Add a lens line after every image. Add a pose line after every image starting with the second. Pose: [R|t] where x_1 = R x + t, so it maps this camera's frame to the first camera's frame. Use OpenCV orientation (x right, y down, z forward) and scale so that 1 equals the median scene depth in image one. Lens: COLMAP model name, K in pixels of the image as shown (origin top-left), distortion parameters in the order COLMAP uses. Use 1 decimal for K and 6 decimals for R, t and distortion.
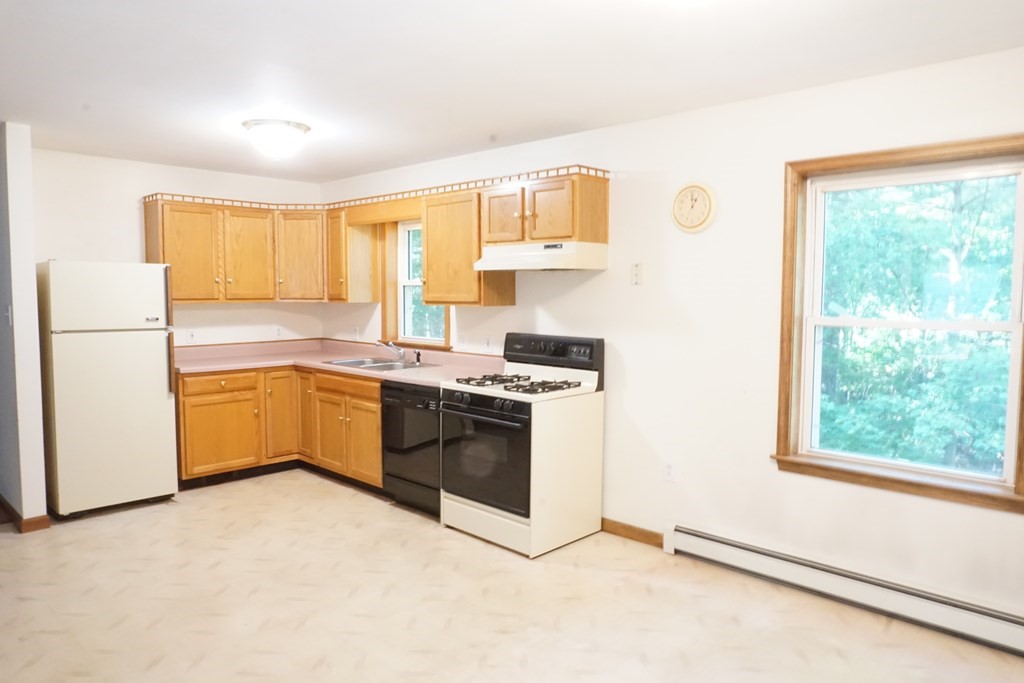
lens RADIAL K [[693.8, 0, 512.6], [0, 693.8, 339.7], [0, 0, 1]] dist [-0.052050, 0.044987]
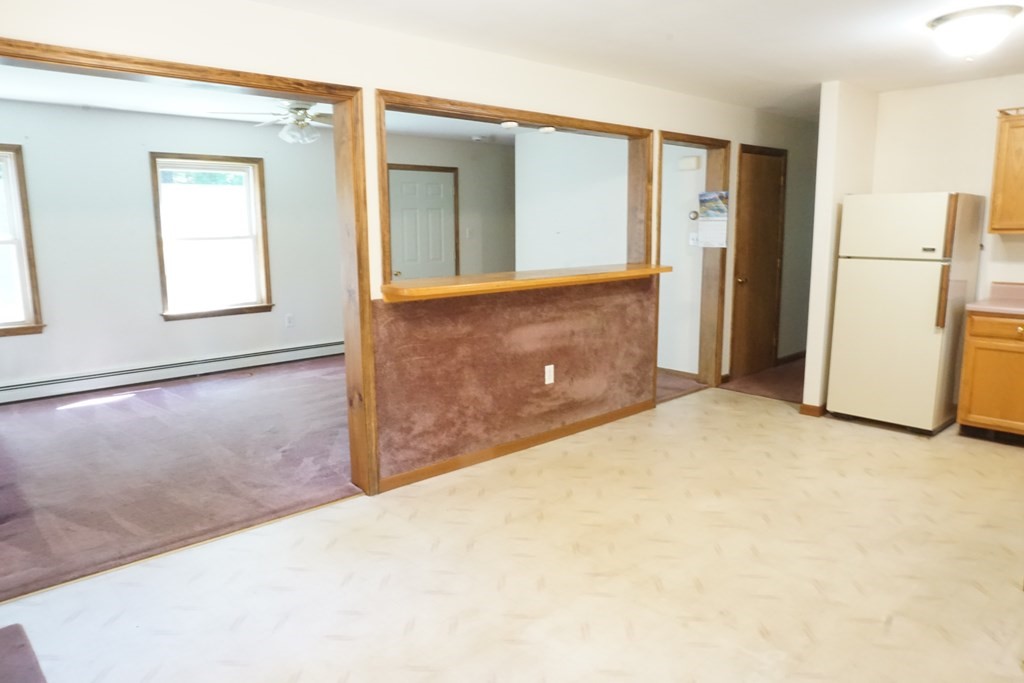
lens RADIAL K [[678.5, 0, 496.6], [0, 678.5, 337.5], [0, 0, 1]] dist [0.001913, -0.044578]
pose [[-0.075277, 0.160809, -0.984111, 0.489125], [-0.059207, 0.984449, 0.165393, -0.028821], [0.995403, 0.070717, -0.064586, 0.451662]]
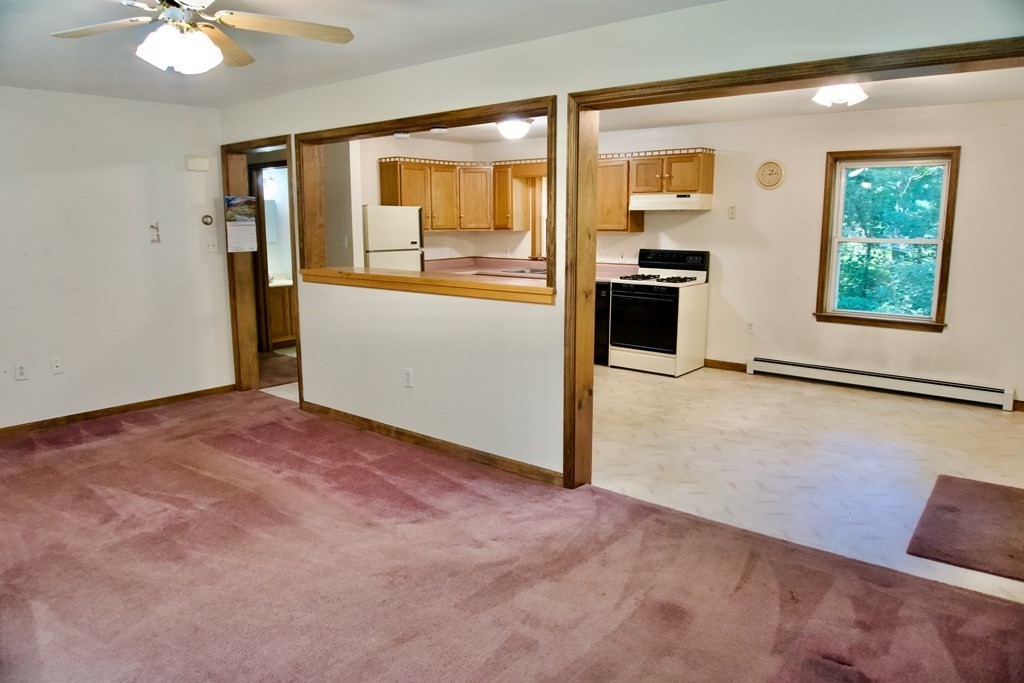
lens RADIAL K [[692.7, 0, 512.0], [0, 692.7, 341.5], [0, 0, 1]] dist [-0.053236, -0.001778]
pose [[0.997012, -0.021482, 0.074195, -0.422526], [0.013468, 0.994183, 0.106863, 0.027345], [-0.076059, -0.105544, 0.991502, -0.571754]]
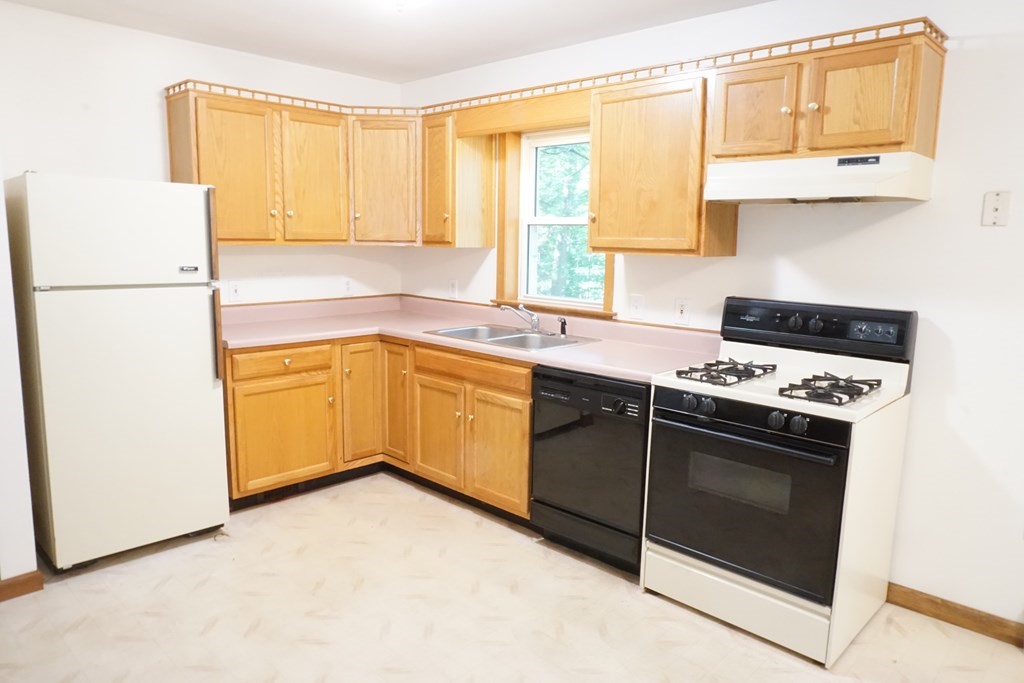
lens RADIAL K [[693.8, 0, 512.6], [0, 693.8, 339.7], [0, 0, 1]] dist [-0.052050, 0.044987]
pose [[0.999907, 0.013641, 0.000702, -0.212373], [-0.013655, 0.996986, 0.076364, -0.016779], [0.000341, -0.076367, 0.997080, 0.335639]]
